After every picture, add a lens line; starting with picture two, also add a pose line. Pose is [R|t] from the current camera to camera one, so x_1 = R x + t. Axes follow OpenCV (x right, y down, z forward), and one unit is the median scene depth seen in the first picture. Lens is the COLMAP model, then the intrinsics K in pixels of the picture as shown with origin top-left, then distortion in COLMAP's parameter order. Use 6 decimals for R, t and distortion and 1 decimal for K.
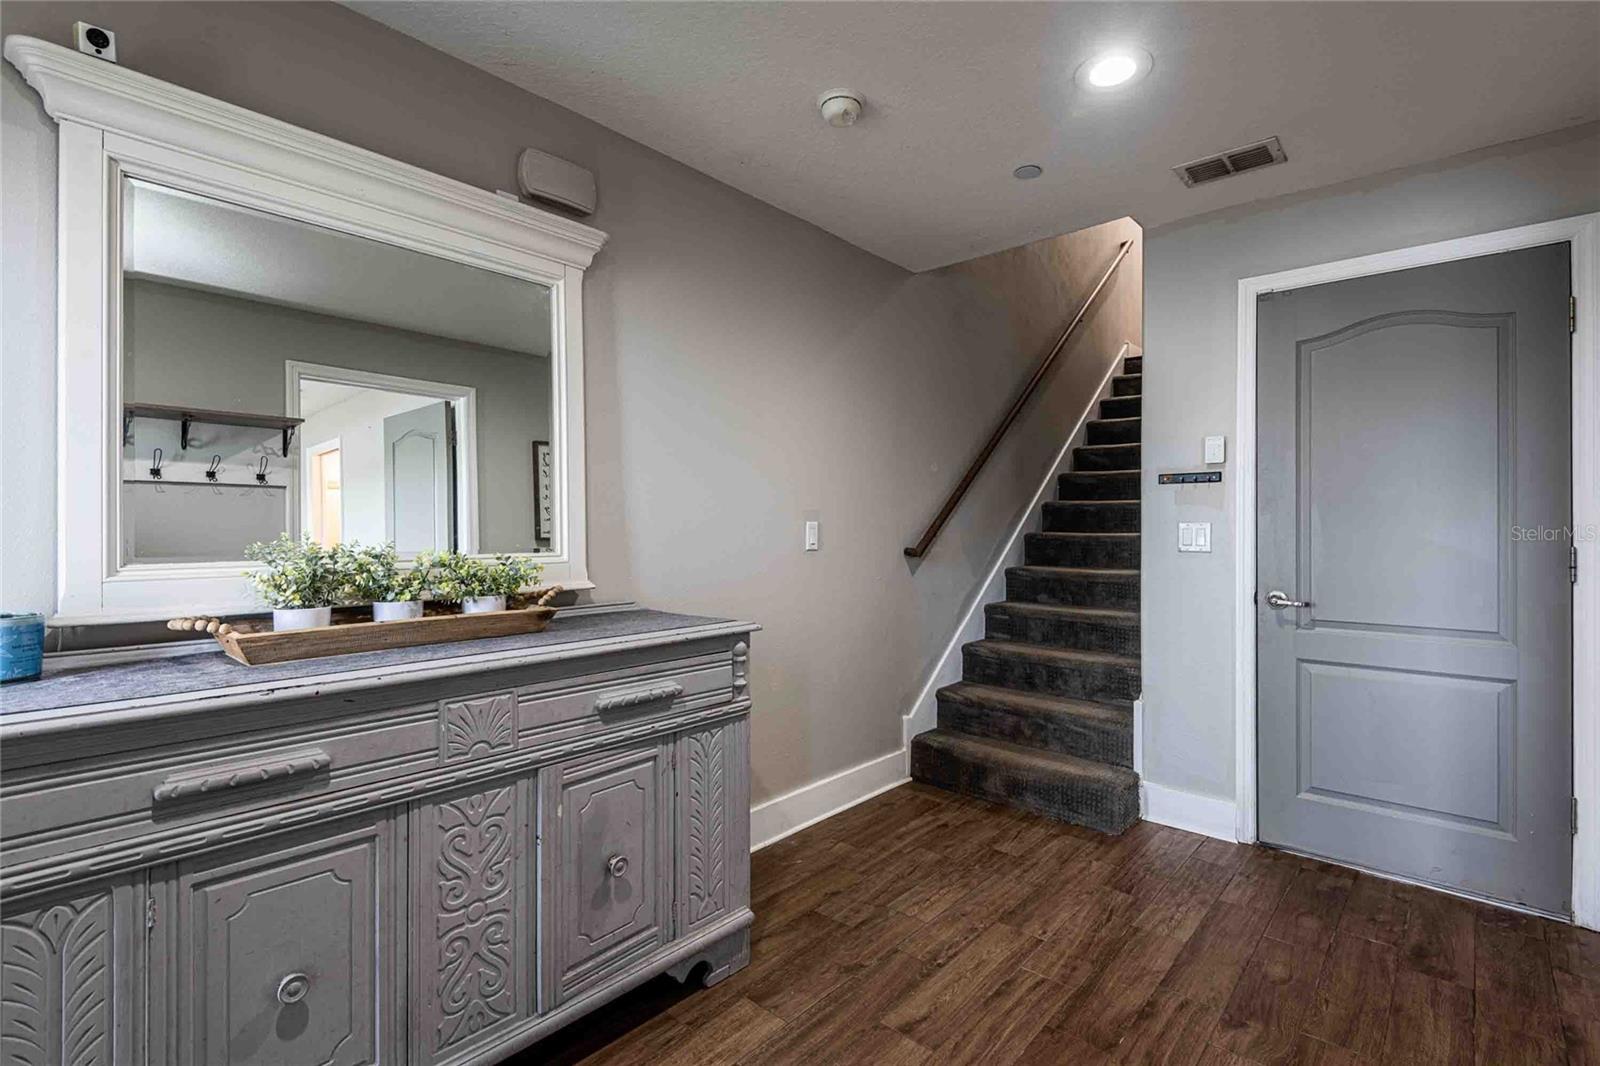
lens RADIAL K [[726.3, 0, 805.8], [0, 726.3, 531.2], [0, 0, 1]] dist [0.018713, -0.013207]
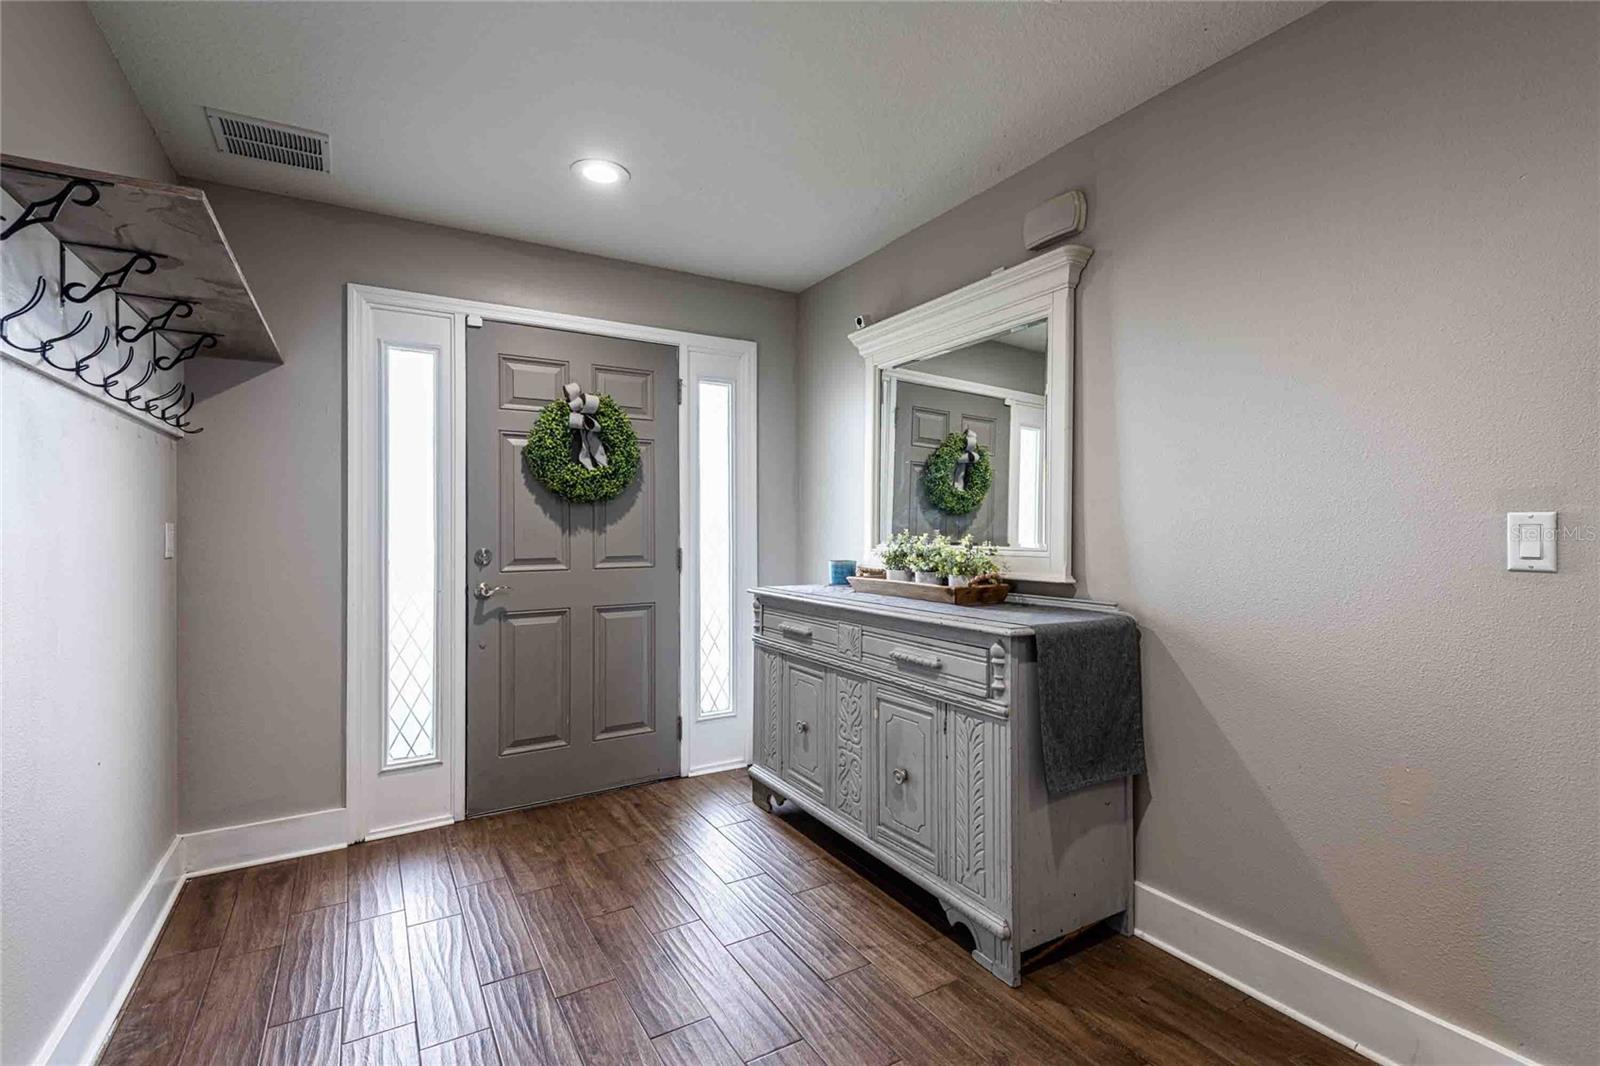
lens RADIAL K [[726.3, 0, 804.2], [0, 726.3, 529.4], [0, 0, 1]] dist [0.018713, -0.013207]
pose [[-0.293843, 0.004005, -0.955845, 1.031814], [0.000894, 0.999992, 0.003915, -0.006229], [0.955853, 0.000296, -0.293844, 1.164514]]
